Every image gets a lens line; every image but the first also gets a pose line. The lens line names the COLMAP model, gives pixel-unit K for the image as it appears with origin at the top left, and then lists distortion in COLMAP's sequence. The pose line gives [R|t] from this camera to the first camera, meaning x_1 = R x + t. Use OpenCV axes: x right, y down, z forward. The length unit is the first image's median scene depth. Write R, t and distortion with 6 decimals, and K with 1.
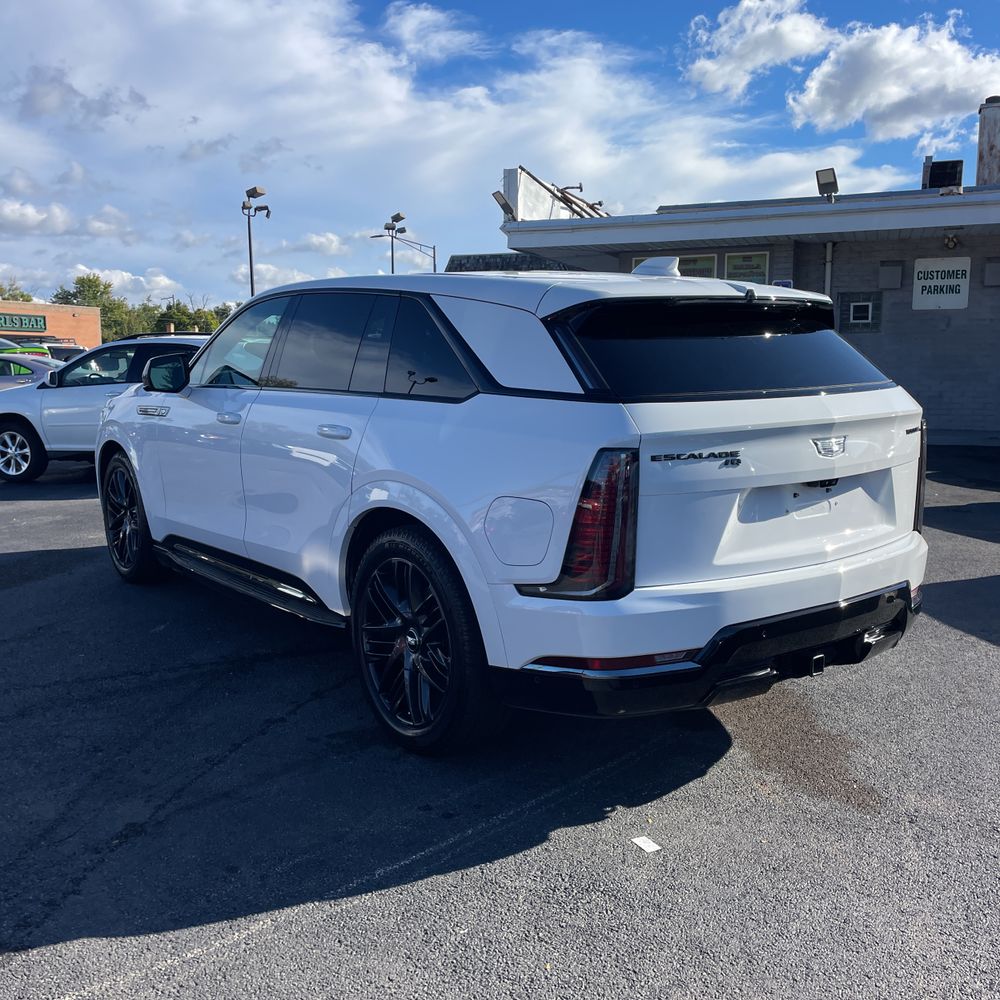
lens RADIAL K [[1006.8, 0, 500.0], [0, 1006.8, 500.0], [0, 0, 1]] dist [0.102795, -0.138135]
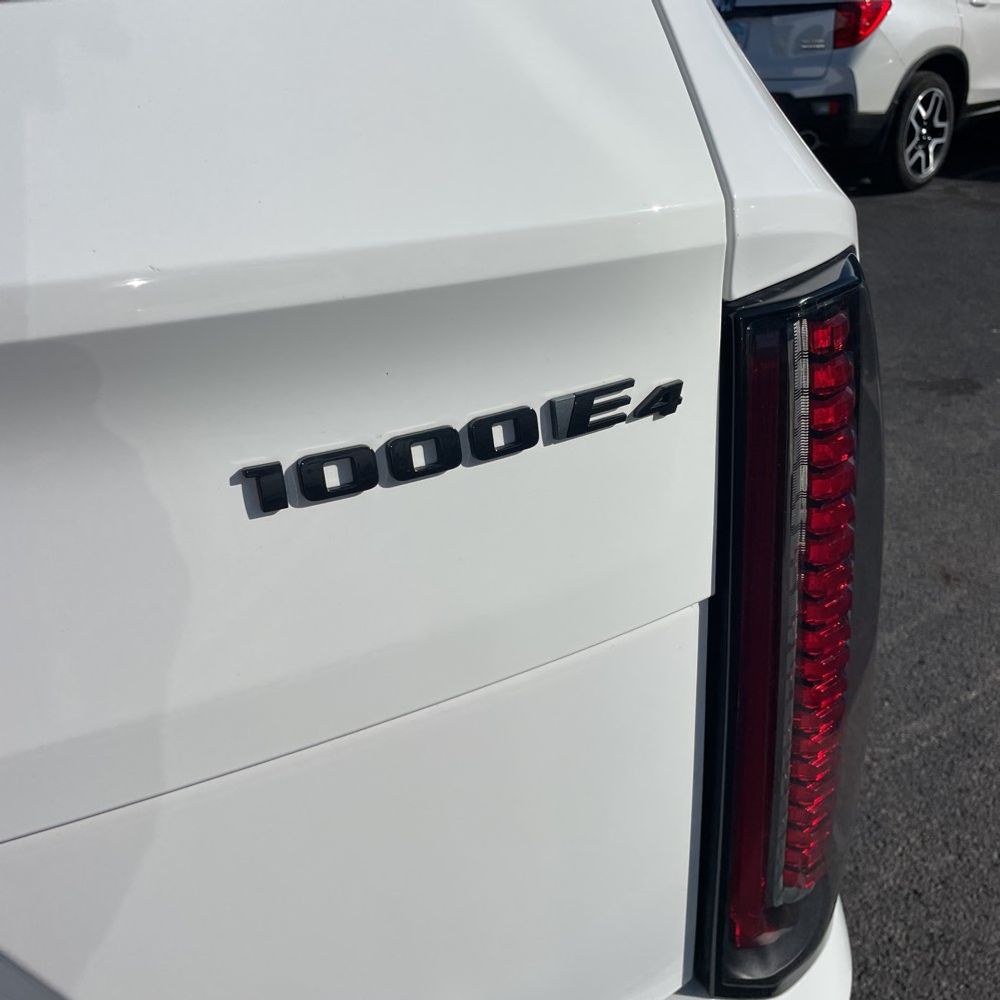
lens RADIAL K [[1006.8, 0, 500.0], [0, 1006.8, 500.0], [0, 0, 1]] dist [0.102795, -0.138135]
pose [[0.891284, 0.173661, -0.418874, 0.504097], [-0.030535, 0.944646, 0.326668, -0.107432], [0.452417, -0.278364, 0.847250, 1.021582]]
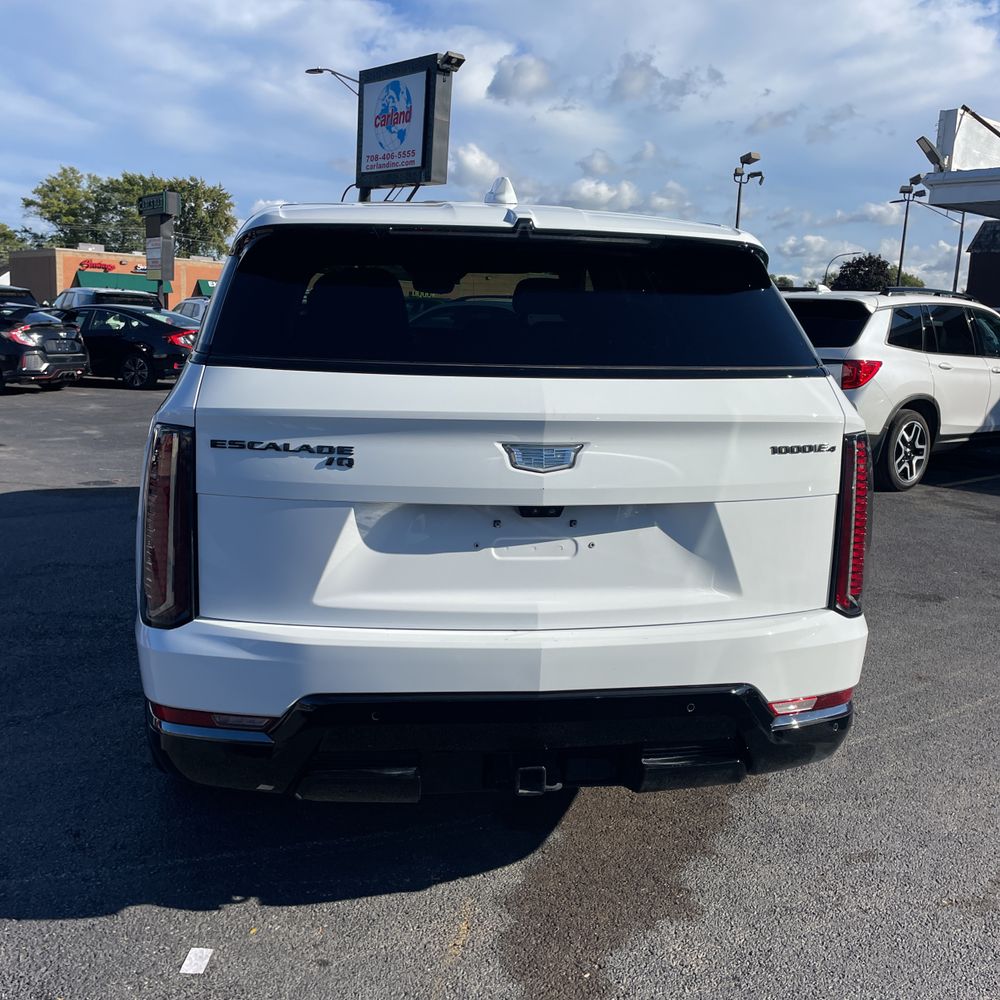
lens RADIAL K [[1006.8, 0, 500.0], [0, 1006.8, 500.0], [0, 0, 1]] dist [0.102795, -0.138135]
pose [[0.877238, 0.122410, -0.464187, 0.596850], [-0.110191, 0.992471, 0.053481, -0.055722], [0.467239, 0.004234, 0.884121, 0.408173]]
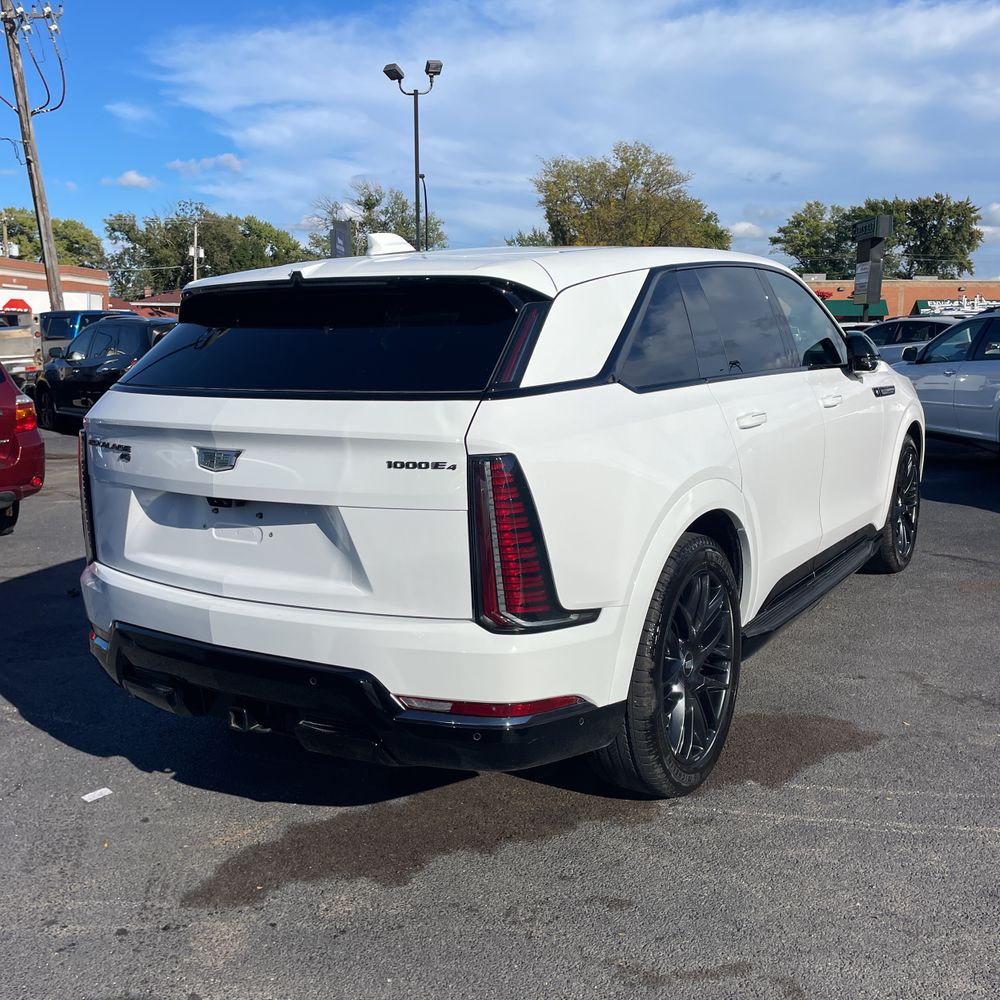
lens RADIAL K [[1010.9, 0, 499.5], [0, 1010.9, 491.0], [0, 0, 1]] dist [0.160945, -0.318277]
pose [[0.347364, 0.150463, -0.925580, 1.177446], [-0.130614, 0.985185, 0.111134, -0.149178], [0.928589, 0.082290, 0.361871, 0.902891]]
